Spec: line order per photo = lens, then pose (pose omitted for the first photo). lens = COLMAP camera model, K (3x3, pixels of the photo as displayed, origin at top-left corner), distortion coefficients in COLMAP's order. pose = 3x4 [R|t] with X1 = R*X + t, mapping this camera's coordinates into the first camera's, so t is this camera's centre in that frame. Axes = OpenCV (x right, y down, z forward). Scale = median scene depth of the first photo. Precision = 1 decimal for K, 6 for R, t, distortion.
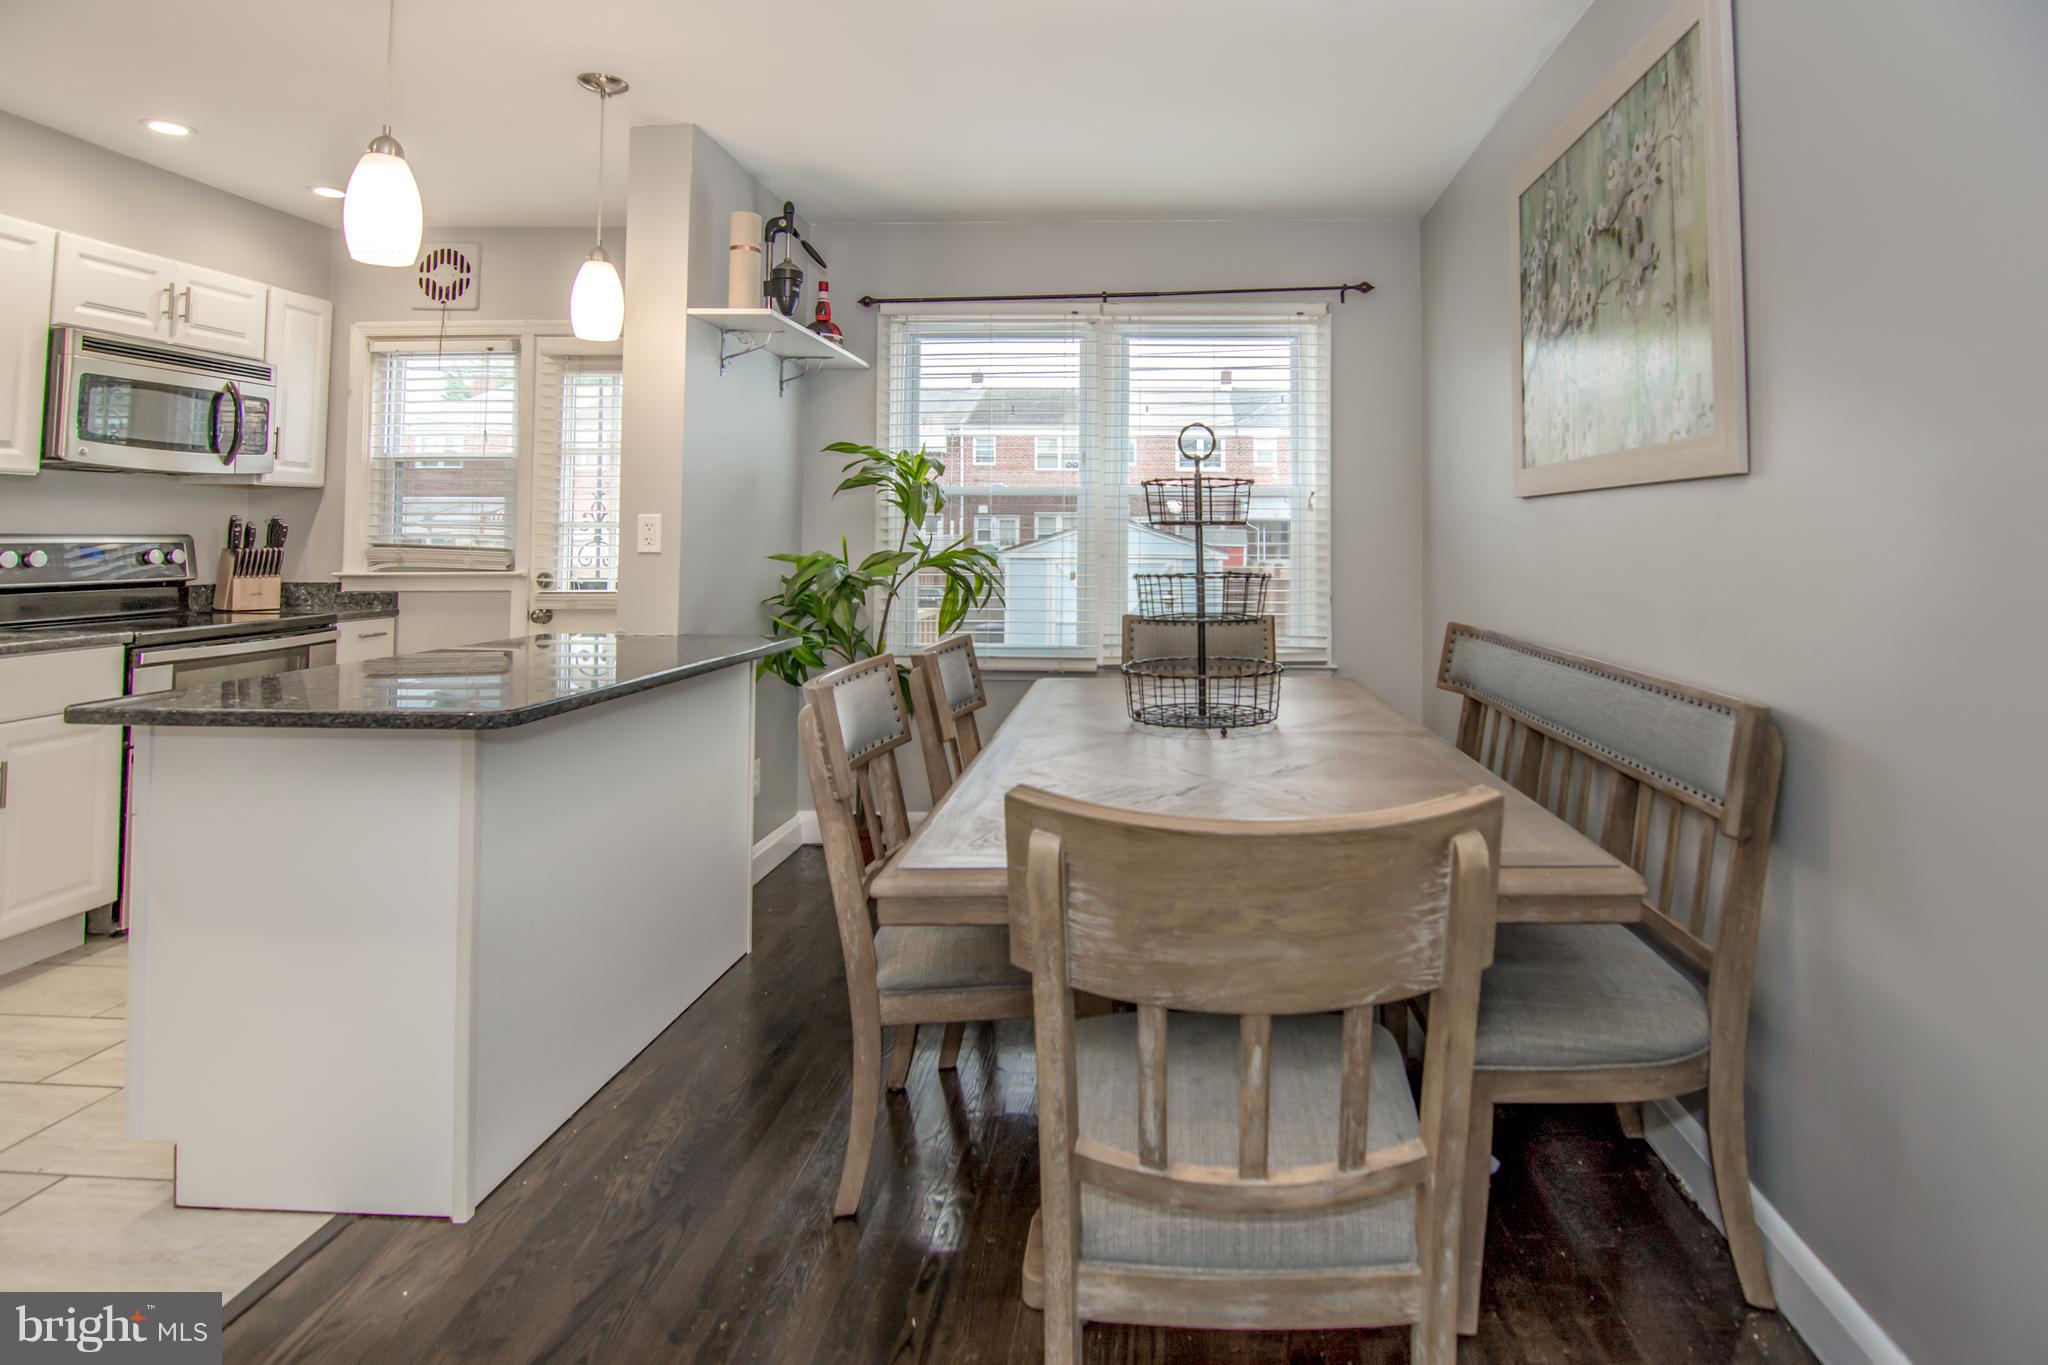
lens RADIAL K [[1037.6, 0, 1154.0], [0, 1037.6, 491.9], [0, 0, 1]] dist [-0.011930, -0.002355]
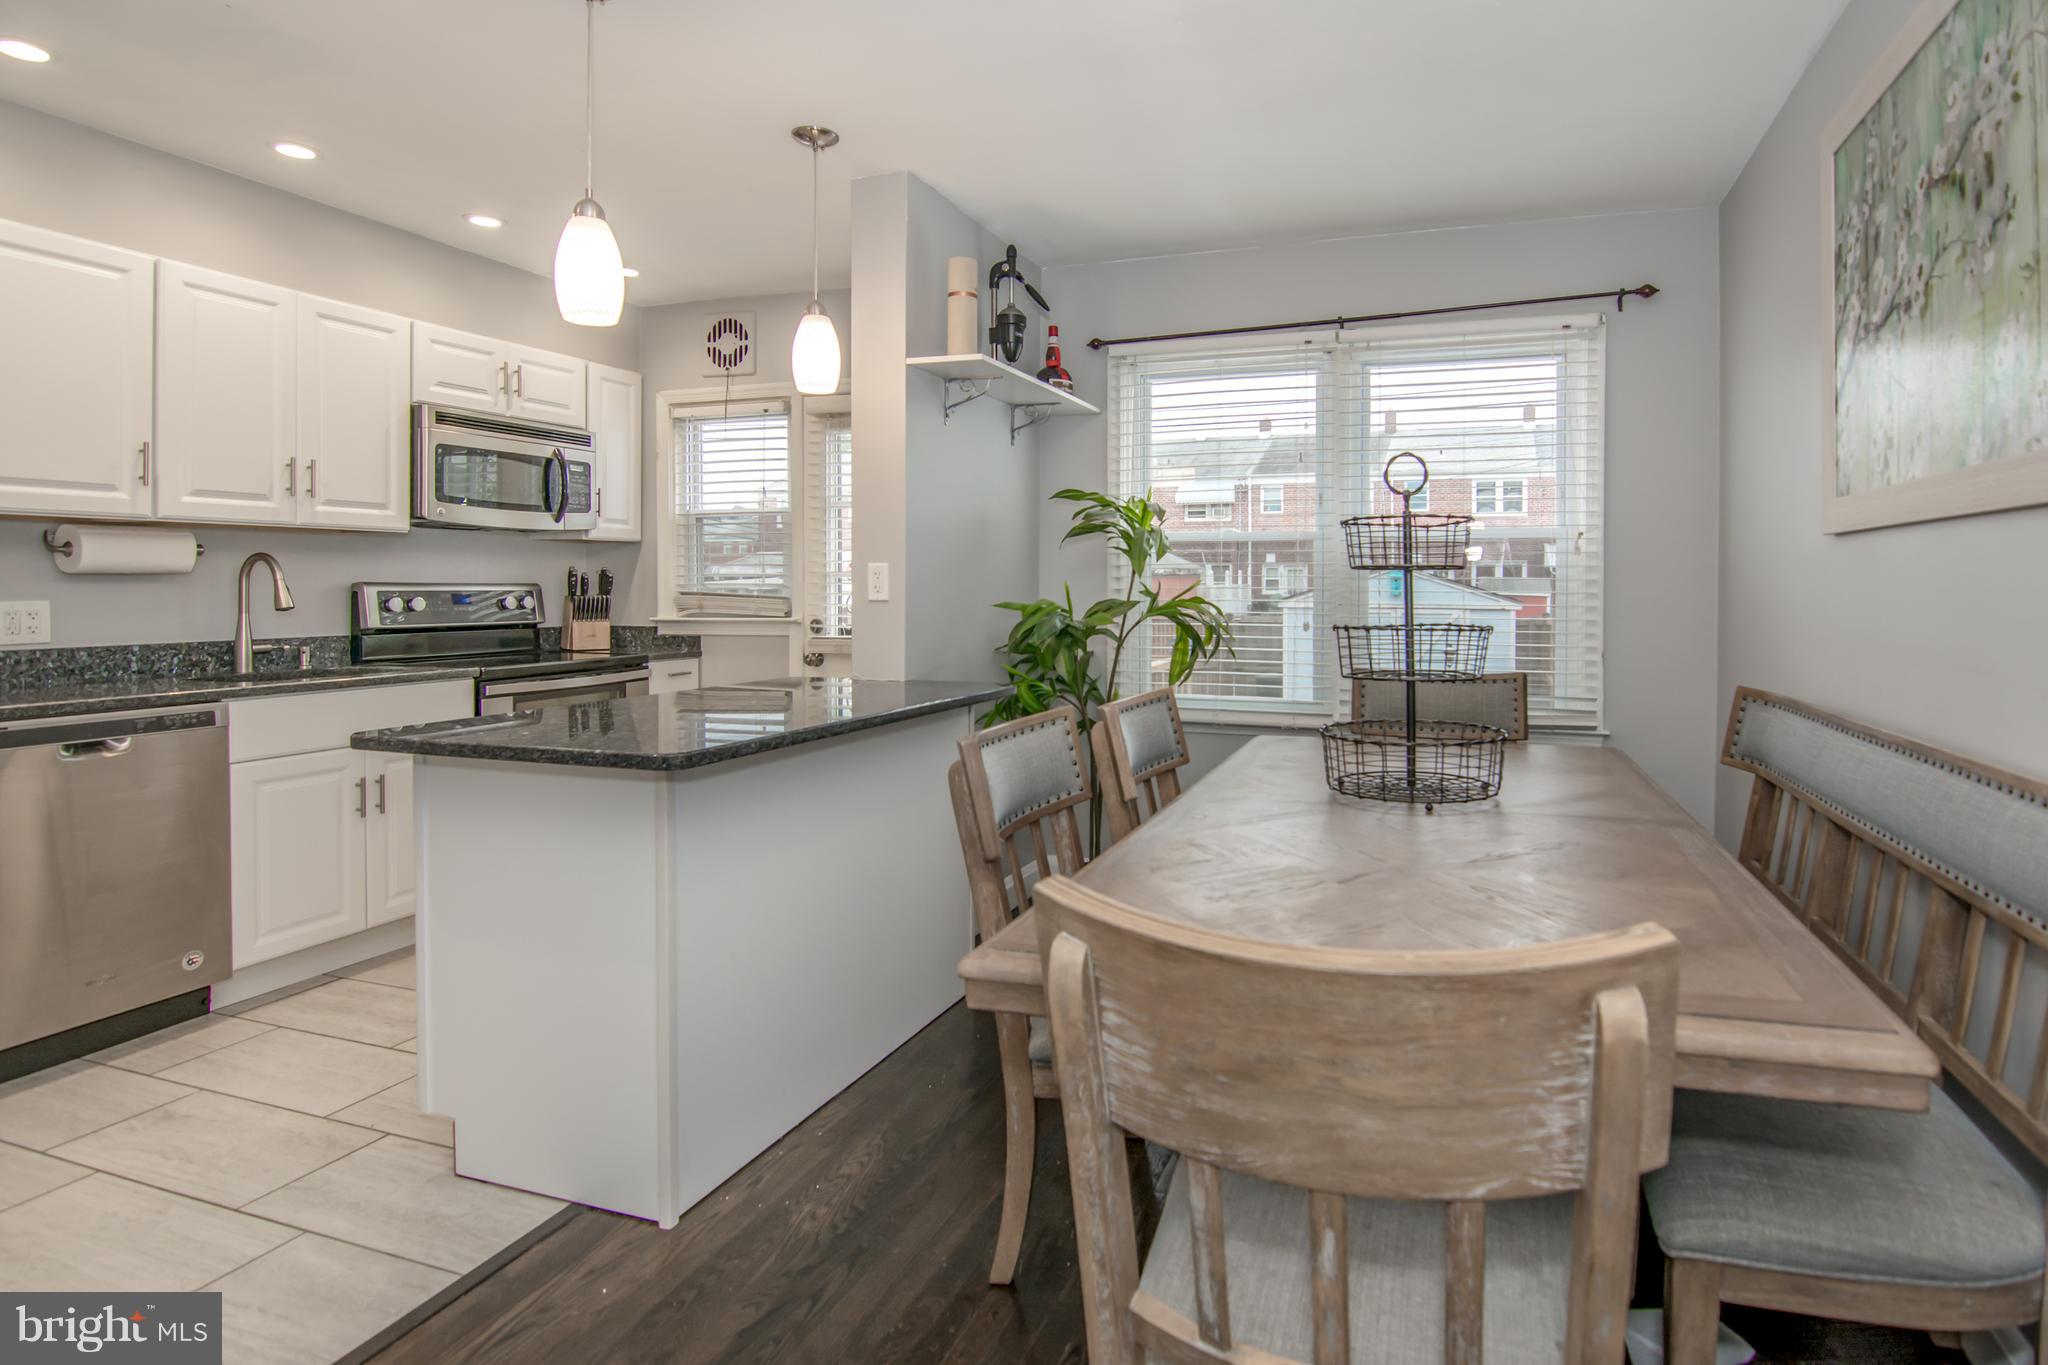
lens RADIAL K [[1042.3, 0, 1175.8], [0, 1042.3, 594.0], [0, 0, 1]] dist [-0.018368, -0.001412]
pose [[0.965304, 0.001471, -0.261123, 0.065997], [0.011742, 0.998728, 0.049034, 0.005504], [0.260863, -0.050399, 0.964059, 0.082119]]
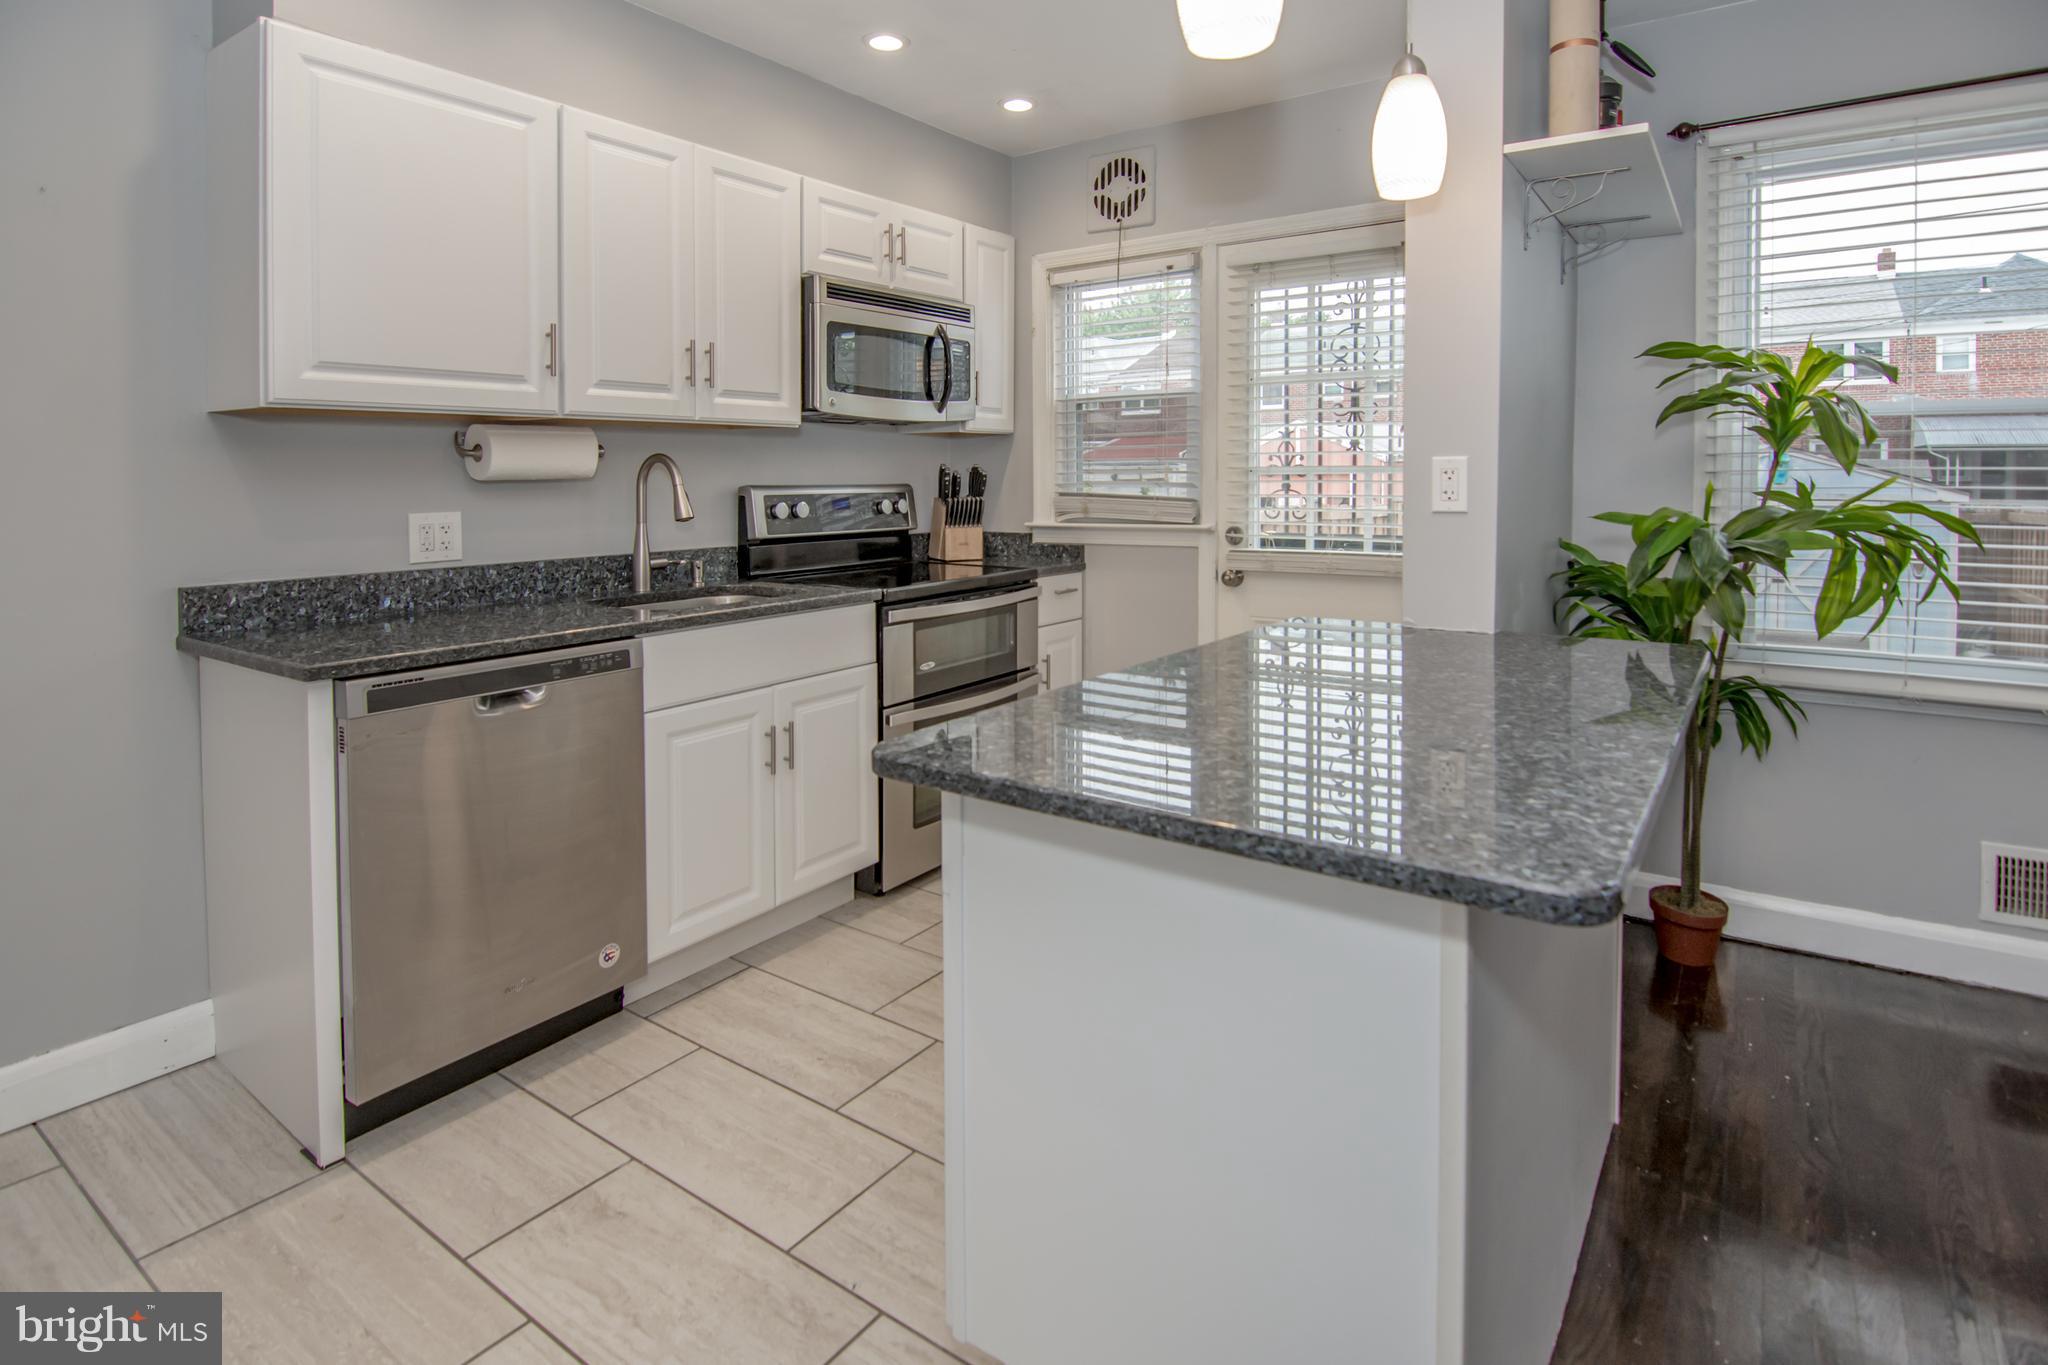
lens RADIAL K [[1056.5, 0, 1072.6], [0, 1056.5, 491.0], [0, 0, 1]] dist [-0.011589, -0.000393]
pose [[0.845289, 0.000497, -0.534309, -0.317440], [0.031515, 0.998212, 0.050785, 0.001057], [0.533379, -0.059767, 0.843762, 0.265930]]
